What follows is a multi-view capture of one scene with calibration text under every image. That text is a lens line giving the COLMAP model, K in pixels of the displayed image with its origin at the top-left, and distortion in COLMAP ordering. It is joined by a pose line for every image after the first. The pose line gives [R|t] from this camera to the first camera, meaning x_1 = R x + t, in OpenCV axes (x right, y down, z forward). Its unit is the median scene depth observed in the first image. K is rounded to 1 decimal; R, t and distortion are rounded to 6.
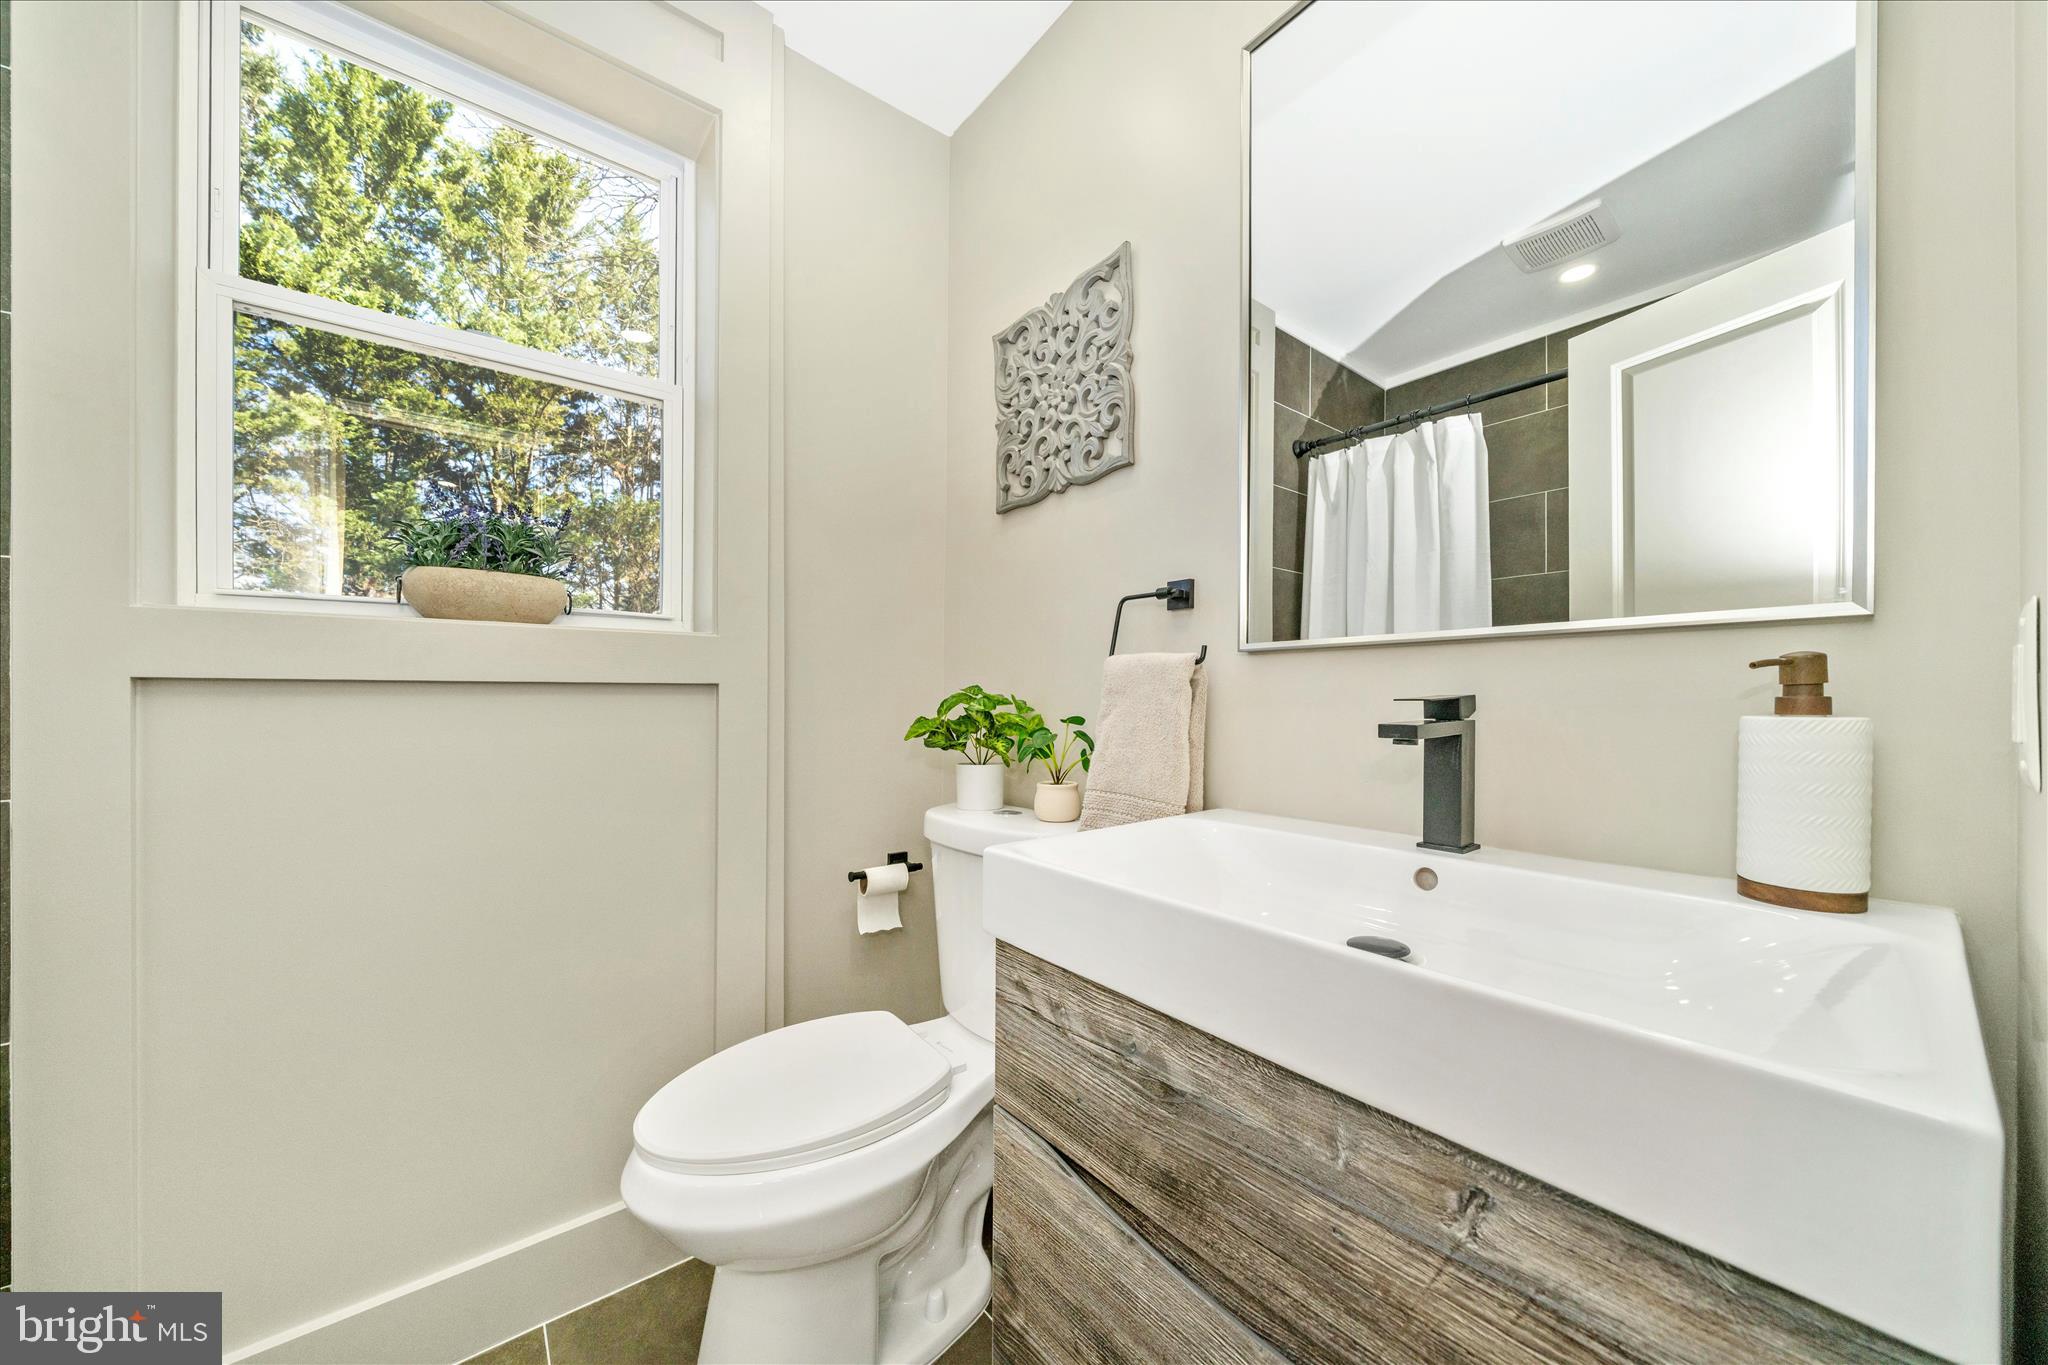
lens RADIAL K [[691.9, 0, 1023.5], [0, 691.9, 690.4], [0, 0, 1]] dist [-0.000681, -0.000029]
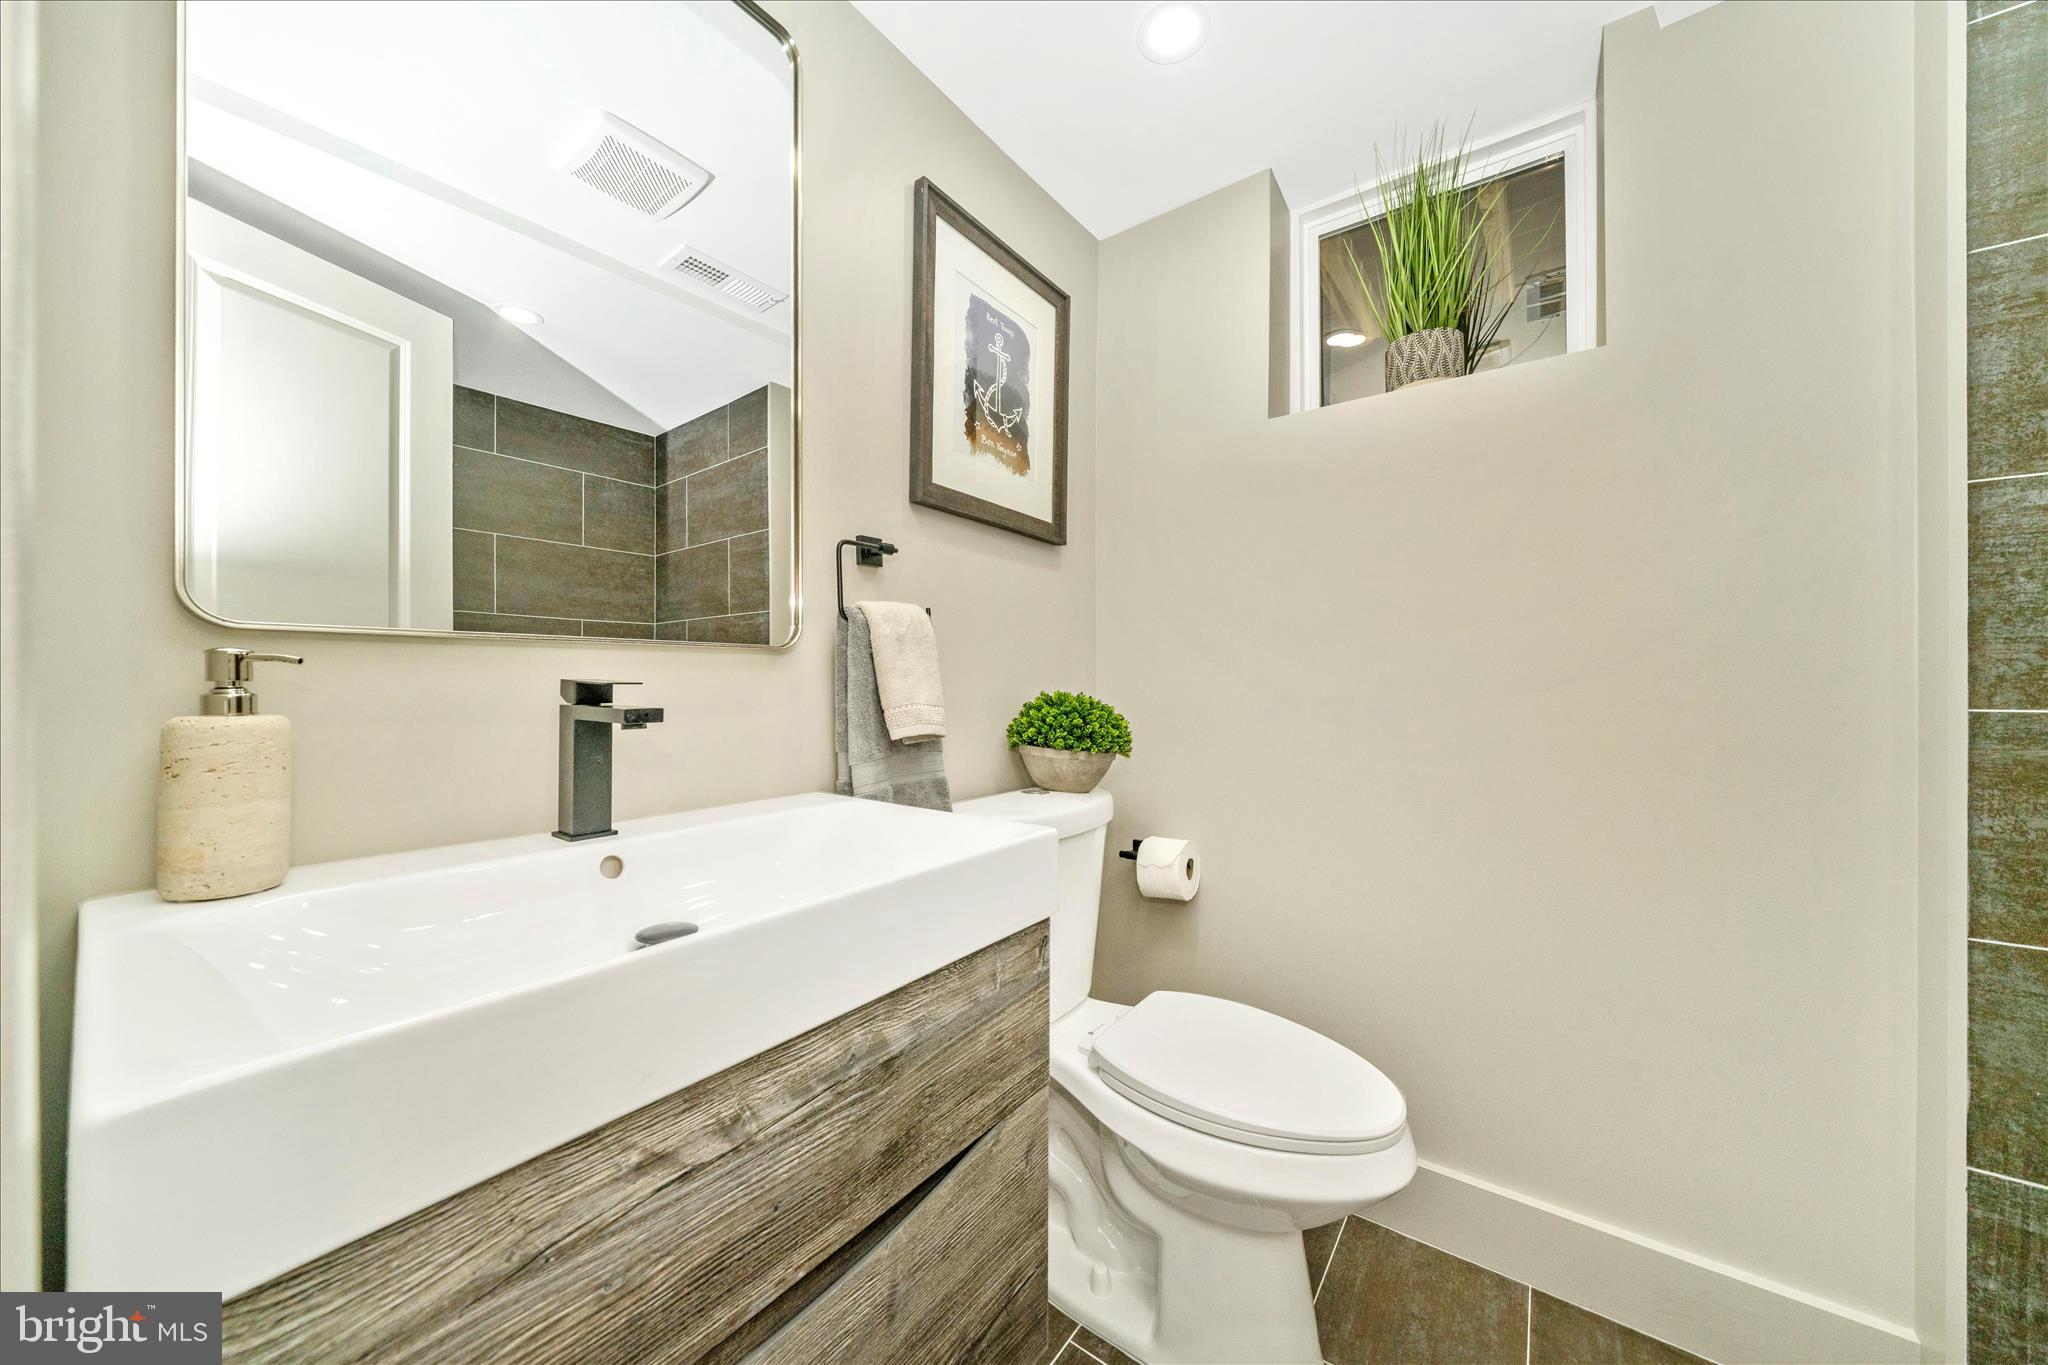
lens RADIAL K [[691.9, 0, 1023.5], [0, 691.9, 690.4], [0, 0, 1]] dist [-0.000681, -0.000029]
pose [[-0.236851, 0.003238, 0.971541, -0.811859], [-0.001232, 0.999993, -0.003633, 0.032818], [-0.971545, -0.002057, -0.236845, 1.033073]]
